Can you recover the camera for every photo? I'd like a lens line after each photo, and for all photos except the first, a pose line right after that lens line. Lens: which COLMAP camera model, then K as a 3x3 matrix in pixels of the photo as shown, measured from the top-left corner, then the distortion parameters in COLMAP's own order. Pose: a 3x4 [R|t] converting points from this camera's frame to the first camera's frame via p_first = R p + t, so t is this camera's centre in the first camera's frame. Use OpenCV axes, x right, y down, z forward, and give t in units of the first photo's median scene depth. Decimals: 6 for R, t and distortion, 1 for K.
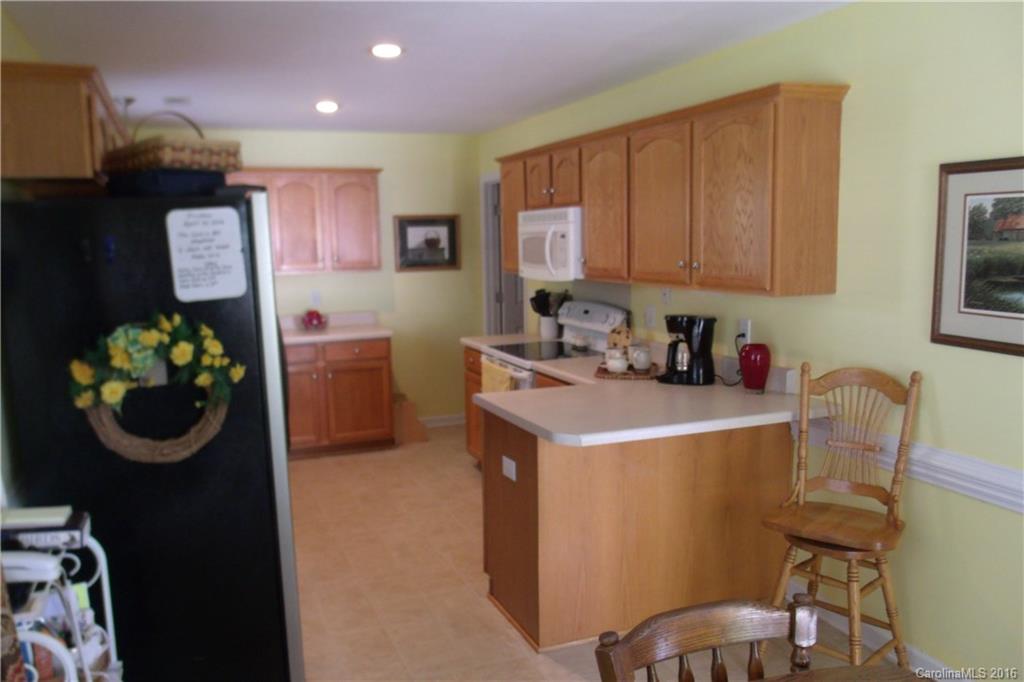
lens RADIAL K [[822.3, 0, 505.3], [0, 822.3, 340.4], [0, 0, 1]] dist [-0.022277, -0.014292]
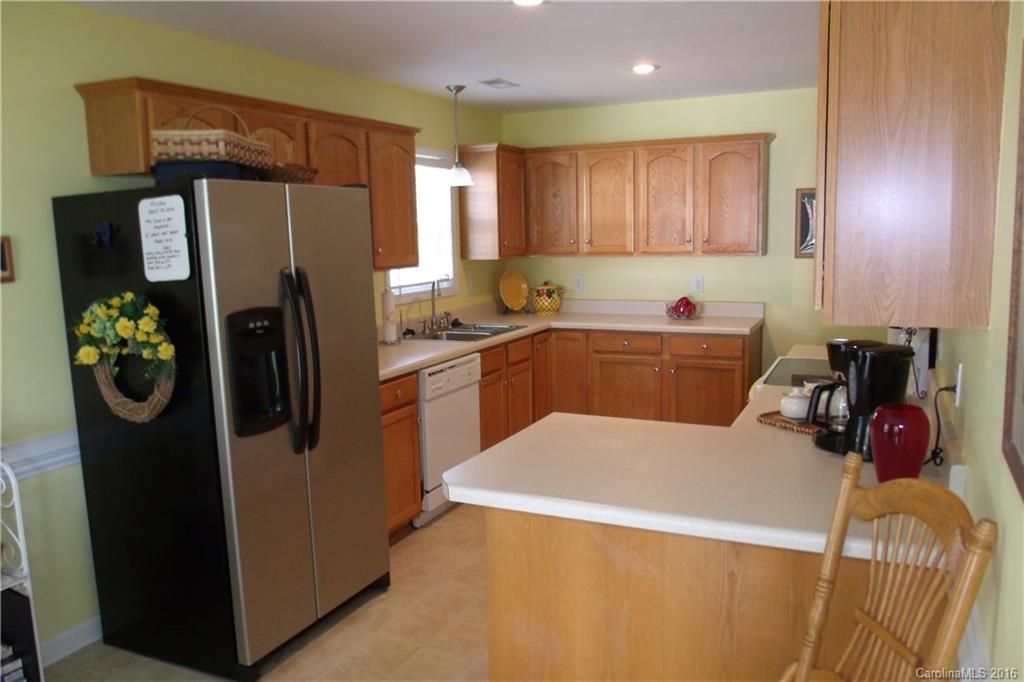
lens RADIAL K [[822.3, 0, 509.9], [0, 822.3, 347.3], [0, 0, 1]] dist [-0.022277, -0.014292]
pose [[0.672430, 0.104803, -0.732703, 0.746543], [-0.078391, 0.994441, 0.070299, -0.074580], [0.735998, 0.010166, 0.676908, 0.604866]]
